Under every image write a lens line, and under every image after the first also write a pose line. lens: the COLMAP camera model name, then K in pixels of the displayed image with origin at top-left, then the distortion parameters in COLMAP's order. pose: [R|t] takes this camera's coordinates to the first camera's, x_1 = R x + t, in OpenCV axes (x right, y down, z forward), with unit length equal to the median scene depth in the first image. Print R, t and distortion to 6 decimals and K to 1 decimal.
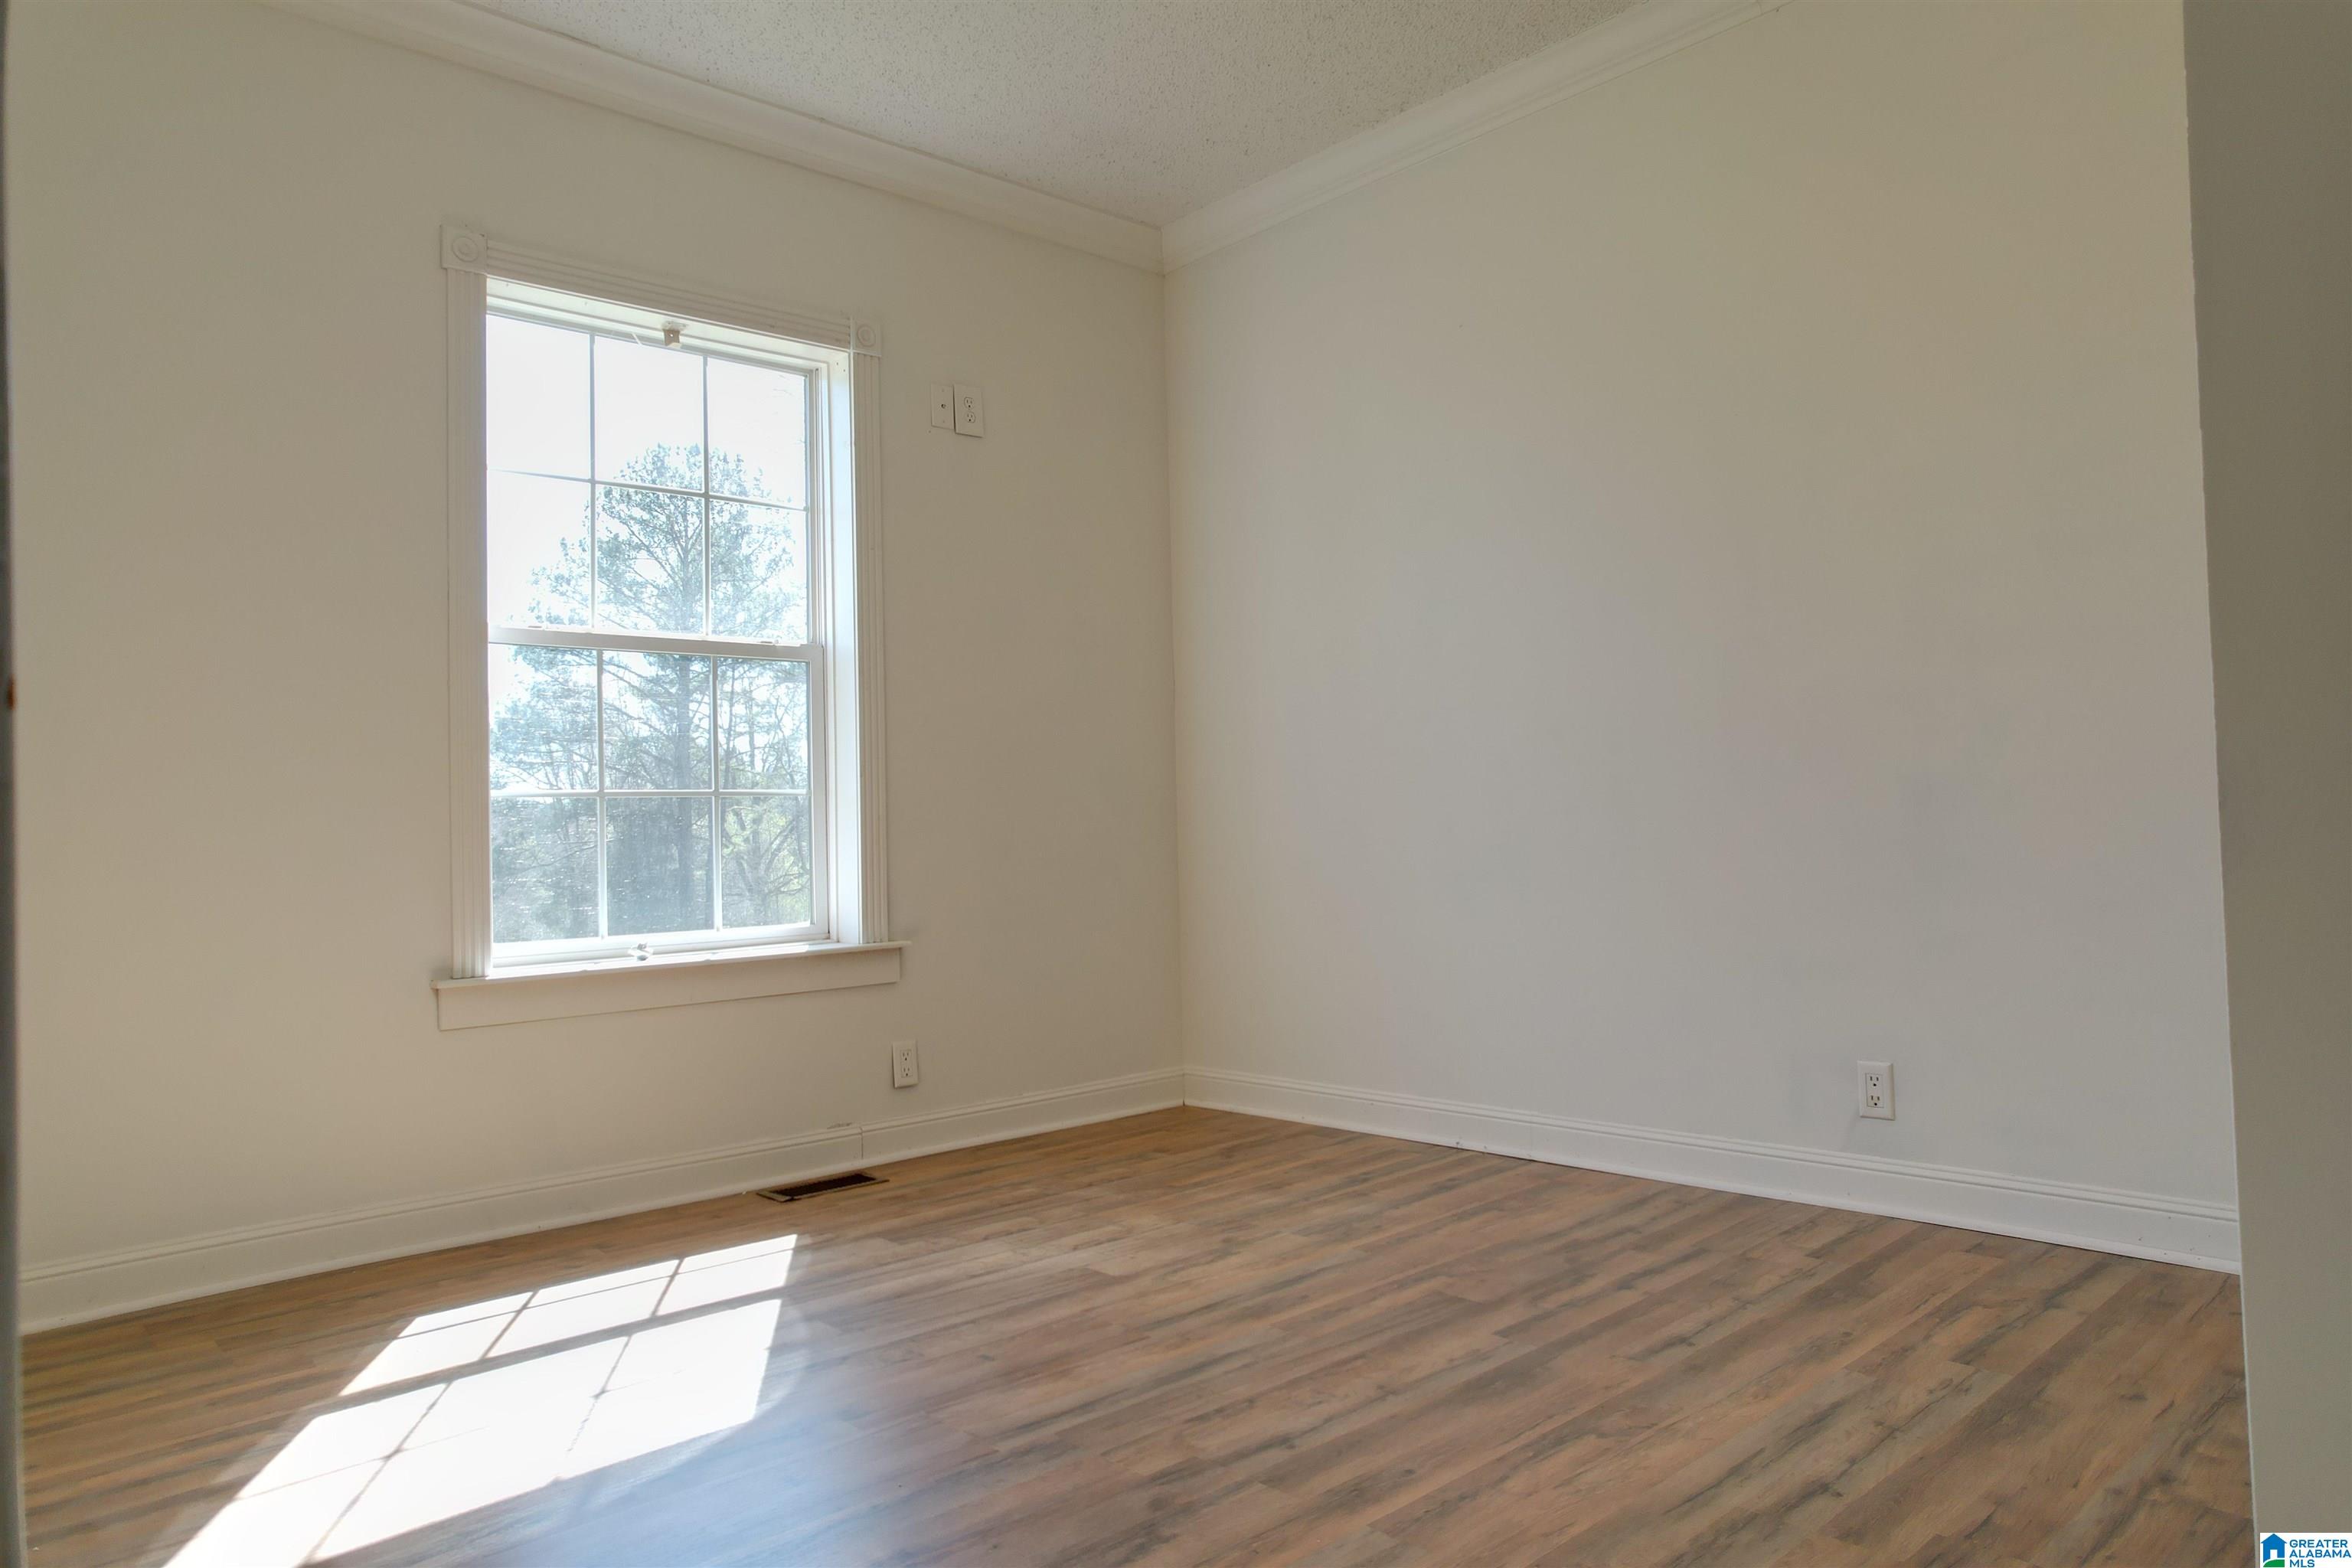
lens RADIAL K [[1502.6, 0, 1178.2], [0, 1502.6, 786.2], [0, 0, 1]] dist [-0.075727, 0.066245]
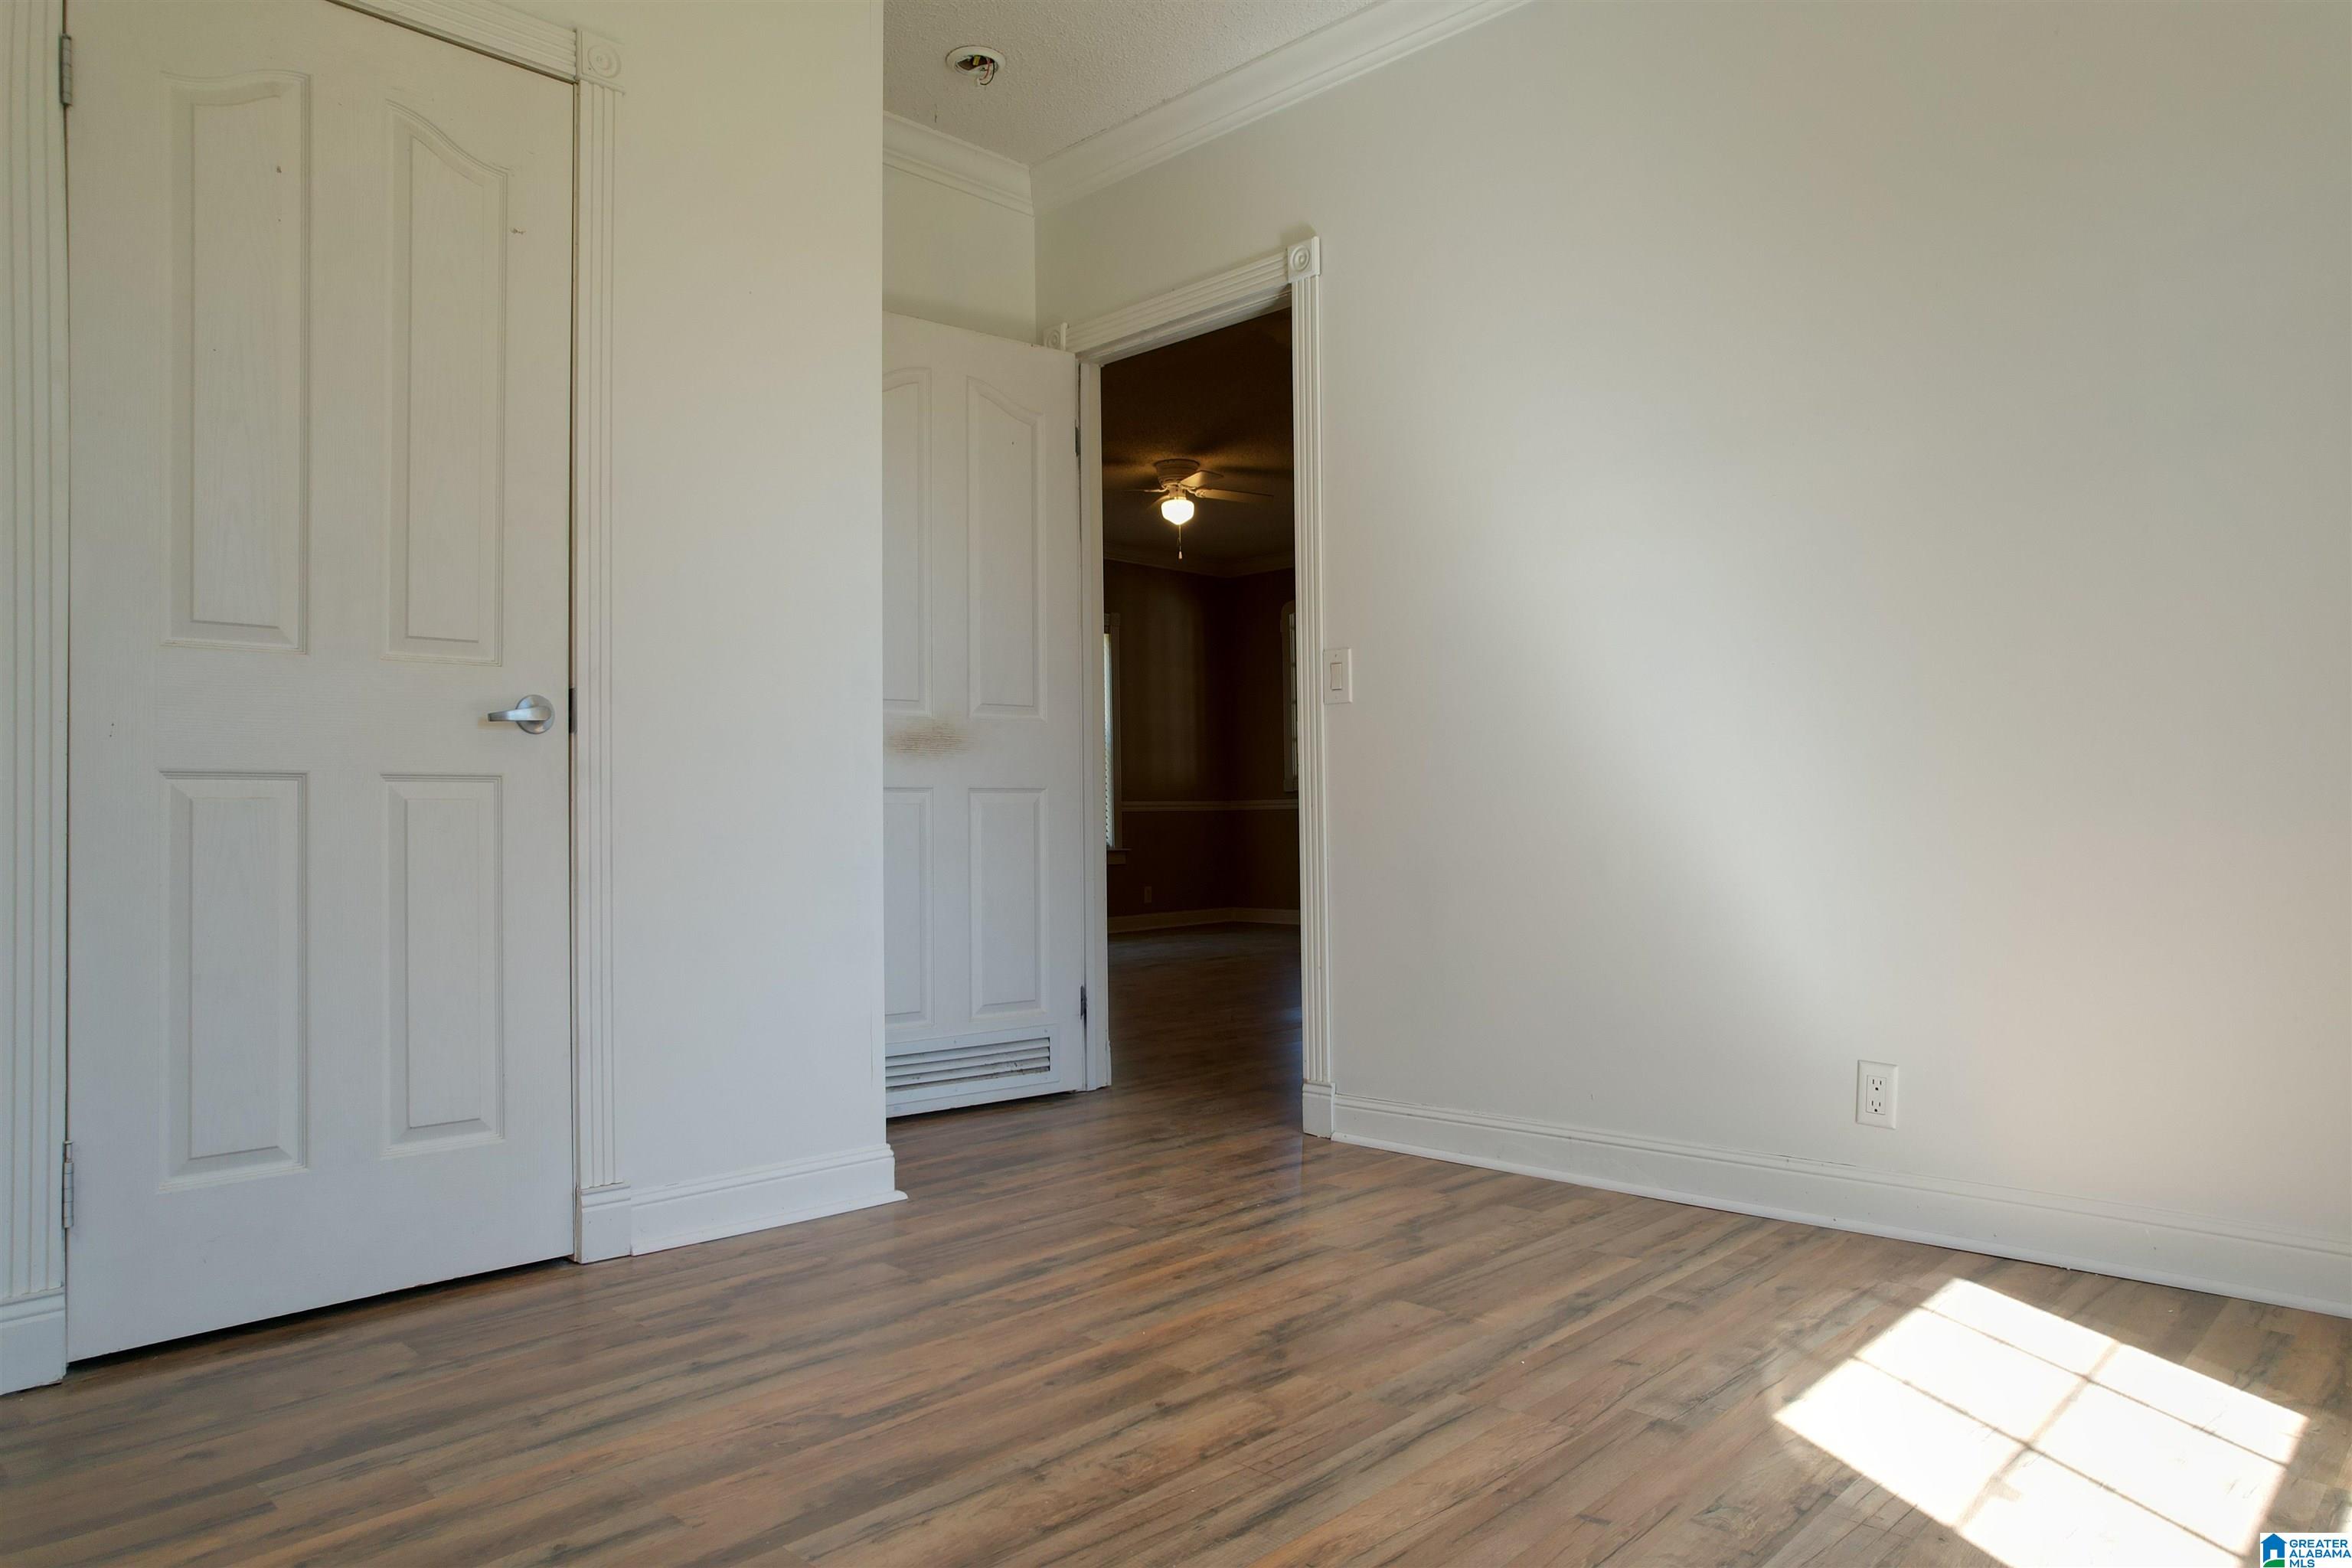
lens RADIAL K [[1502.6, 0, 1176.8], [0, 1502.6, 788.5], [0, 0, 1]] dist [-0.075727, 0.066245]
pose [[-0.997787, 0.040386, -0.052828, 0.099324], [0.042273, 0.998489, -0.035110, 0.076098], [0.051330, -0.037266, -0.997986, 1.976775]]
